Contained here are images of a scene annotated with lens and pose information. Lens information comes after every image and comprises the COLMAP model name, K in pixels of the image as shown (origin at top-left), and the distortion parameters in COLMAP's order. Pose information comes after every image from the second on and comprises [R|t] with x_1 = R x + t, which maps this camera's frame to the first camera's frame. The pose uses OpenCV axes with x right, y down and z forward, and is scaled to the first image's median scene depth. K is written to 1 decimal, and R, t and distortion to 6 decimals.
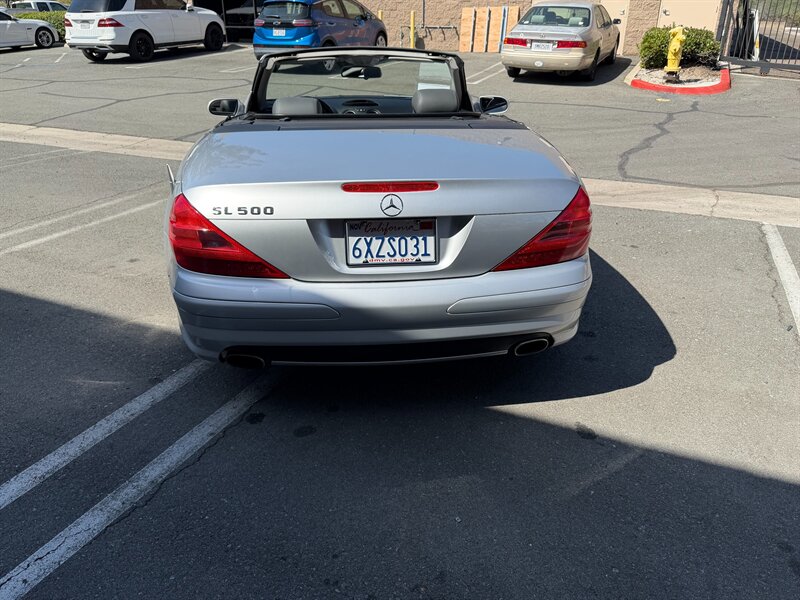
lens RADIAL K [[621.2, 0, 400.3], [0, 621.2, 299.4], [0, 0, 1]] dist [0.016964, -0.017319]
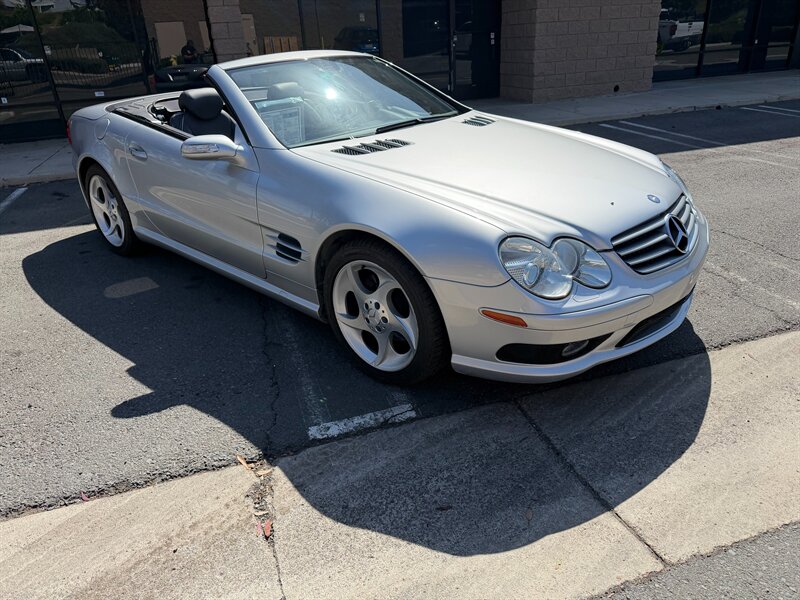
lens RADIAL K [[569.0, 0, 400.7], [0, 569.0, 296.4], [0, 0, 1]] dist [0.025793, -0.031630]
pose [[-0.732992, 0.316275, -0.602240, 0.162674], [-0.237369, 0.710764, 0.662171, -0.256452], [0.637479, 0.628319, -0.445910, 0.583054]]
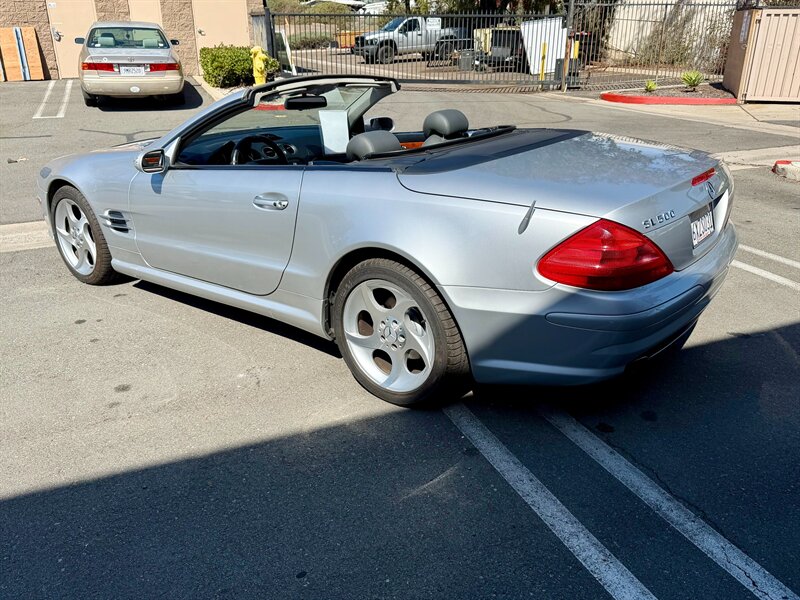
lens RADIAL K [[665.6, 0, 397.0], [0, 665.6, 293.6], [0, 0, 1]] dist [0.029089, -0.040758]
pose [[0.694001, -0.269371, 0.667684, -0.246051], [0.307262, 0.949491, 0.063690, -0.041683], [-0.651116, 0.160953, 0.741715, 0.079799]]
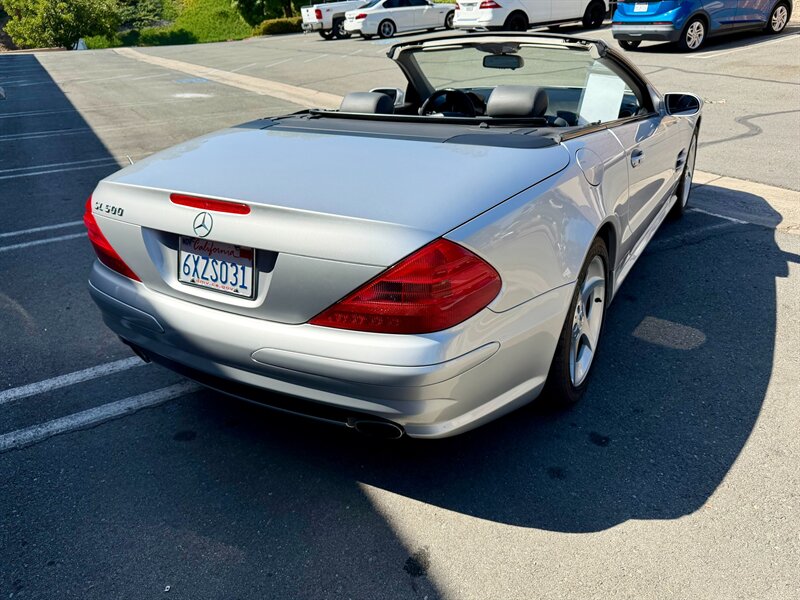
lens RADIAL K [[621.2, 0, 396.9], [0, 621.2, 298.1], [0, 0, 1]] dist [0.016964, -0.017319]
pose [[0.807097, 0.215130, -0.549830, 0.128272], [-0.197839, 0.975959, 0.091452, -0.032888], [0.556285, 0.034967, 0.830255, 0.073533]]
